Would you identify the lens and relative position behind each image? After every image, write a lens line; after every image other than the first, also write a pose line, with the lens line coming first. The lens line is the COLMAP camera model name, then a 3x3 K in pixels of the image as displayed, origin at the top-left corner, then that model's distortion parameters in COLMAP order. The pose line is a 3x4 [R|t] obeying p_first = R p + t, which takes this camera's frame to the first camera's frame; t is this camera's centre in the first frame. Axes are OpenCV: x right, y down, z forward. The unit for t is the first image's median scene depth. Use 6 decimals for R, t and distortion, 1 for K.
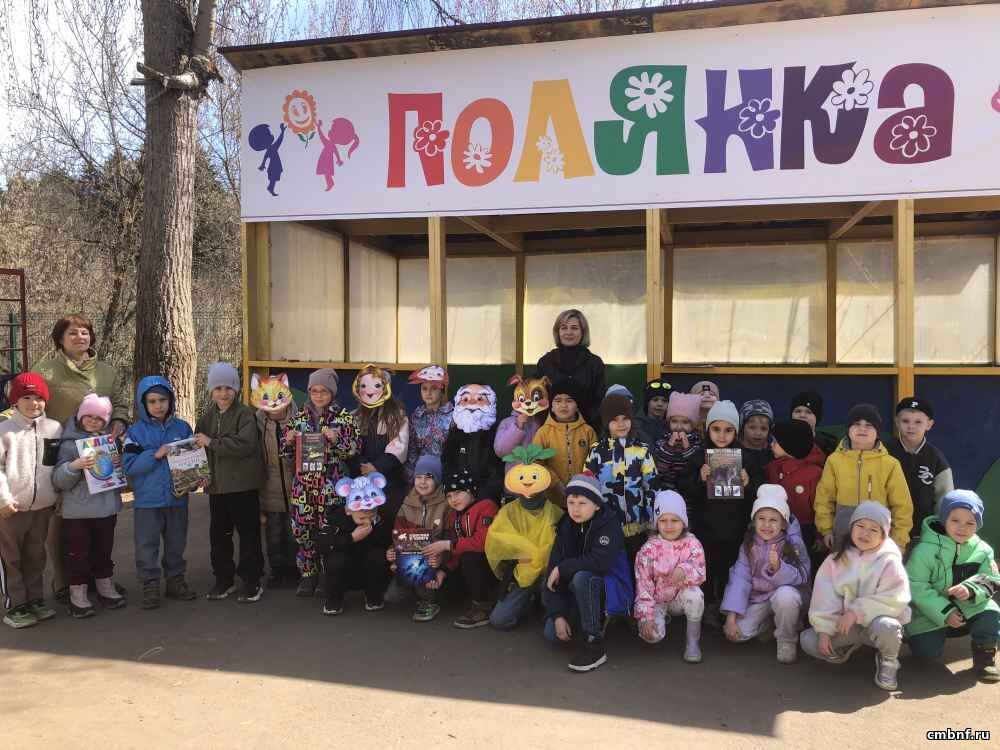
lens RADIAL K [[818.7, 0, 505.4], [0, 818.7, 373.0], [0, 0, 1]] dist [-0.014975, -0.008028]
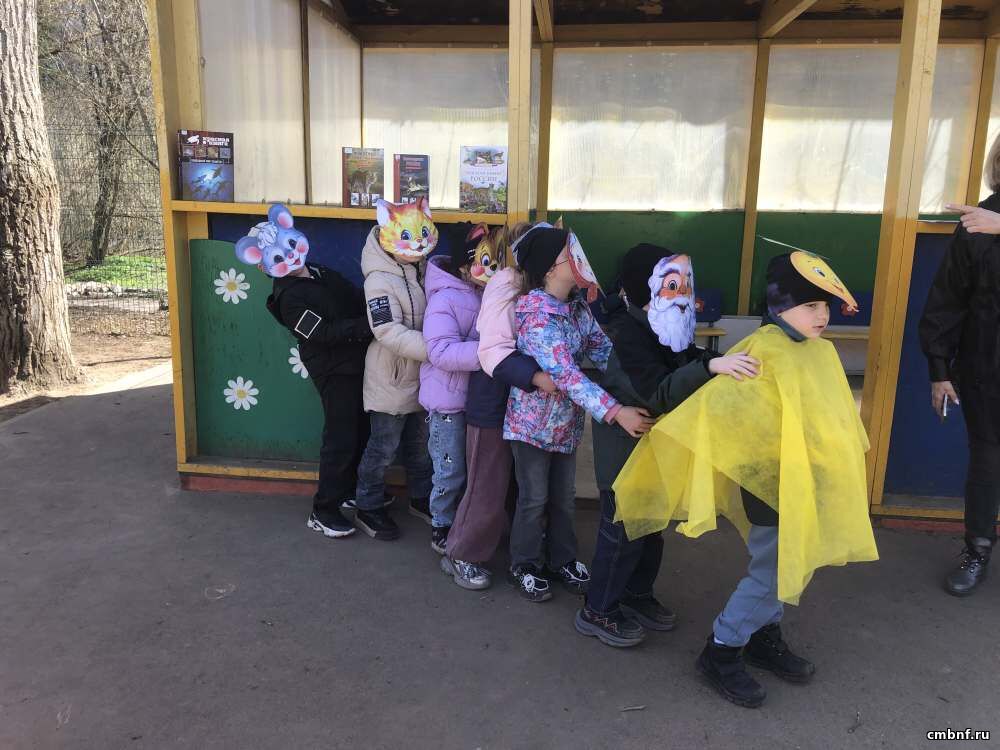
lens RADIAL K [[818.7, 0, 493.8], [0, 818.7, 379.0], [0, 0, 1]] dist [-0.014975, -0.008028]
pose [[0.989501, -0.014199, 0.143825, -0.129235], [-0.014577, 0.980282, 0.197066, -0.005016], [-0.143787, -0.197094, 0.969783, 0.287146]]
